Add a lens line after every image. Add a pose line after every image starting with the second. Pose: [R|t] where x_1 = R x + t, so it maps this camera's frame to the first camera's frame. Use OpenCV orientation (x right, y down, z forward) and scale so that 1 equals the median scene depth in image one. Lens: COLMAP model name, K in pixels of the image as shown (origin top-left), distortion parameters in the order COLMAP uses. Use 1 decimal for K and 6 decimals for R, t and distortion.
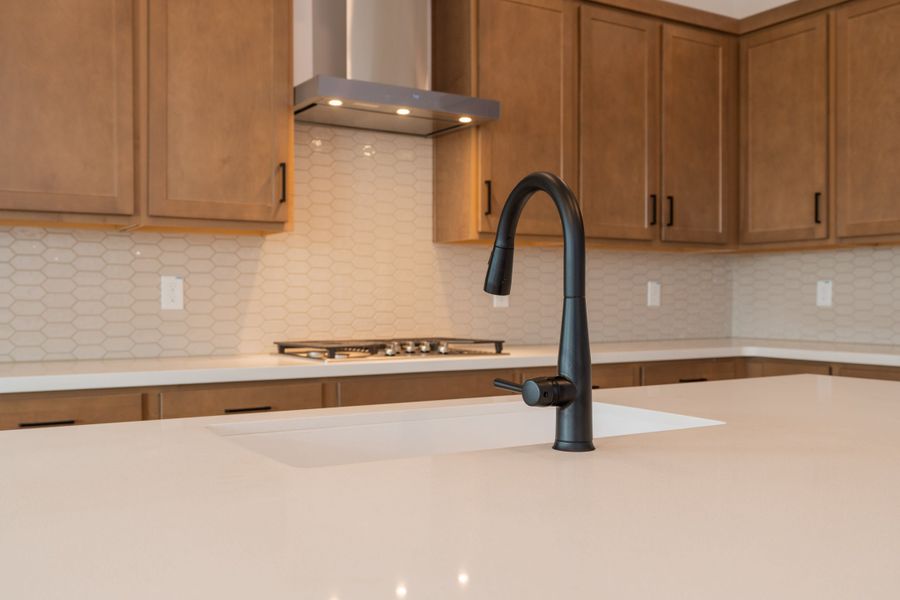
lens RADIAL K [[396.3, 0, 451.0], [0, 396.3, 298.8], [0, 0, 1]] dist [-0.002678, -0.000459]
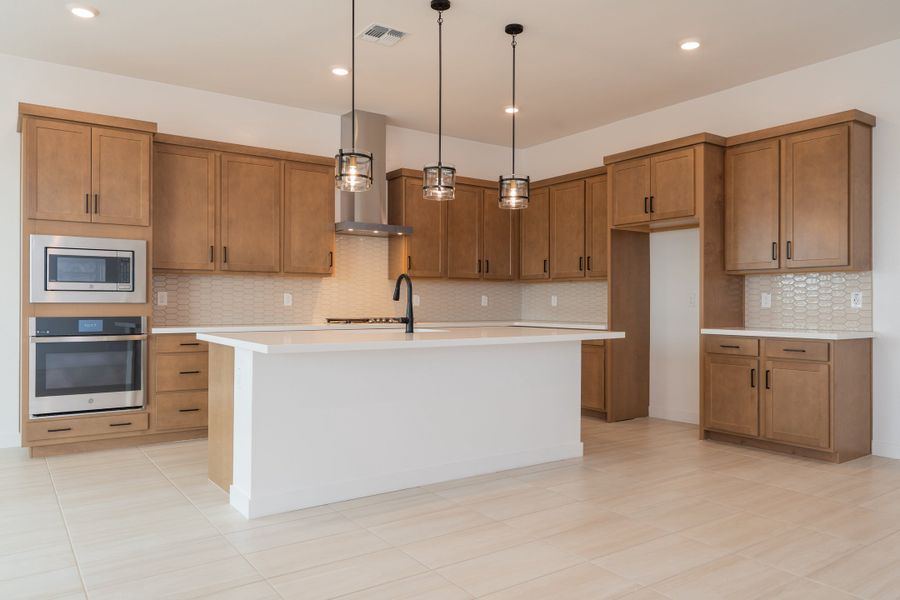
lens RADIAL K [[396.3, 0, 449.4], [0, 396.3, 300.1], [0, 0, 1]] dist [-0.002678, -0.000459]
pose [[0.999004, 0.004197, 0.044417, 0.237780], [-0.003650, 0.999917, -0.012383, 0.017041], [-0.044465, 0.012208, 0.998936, -1.560705]]
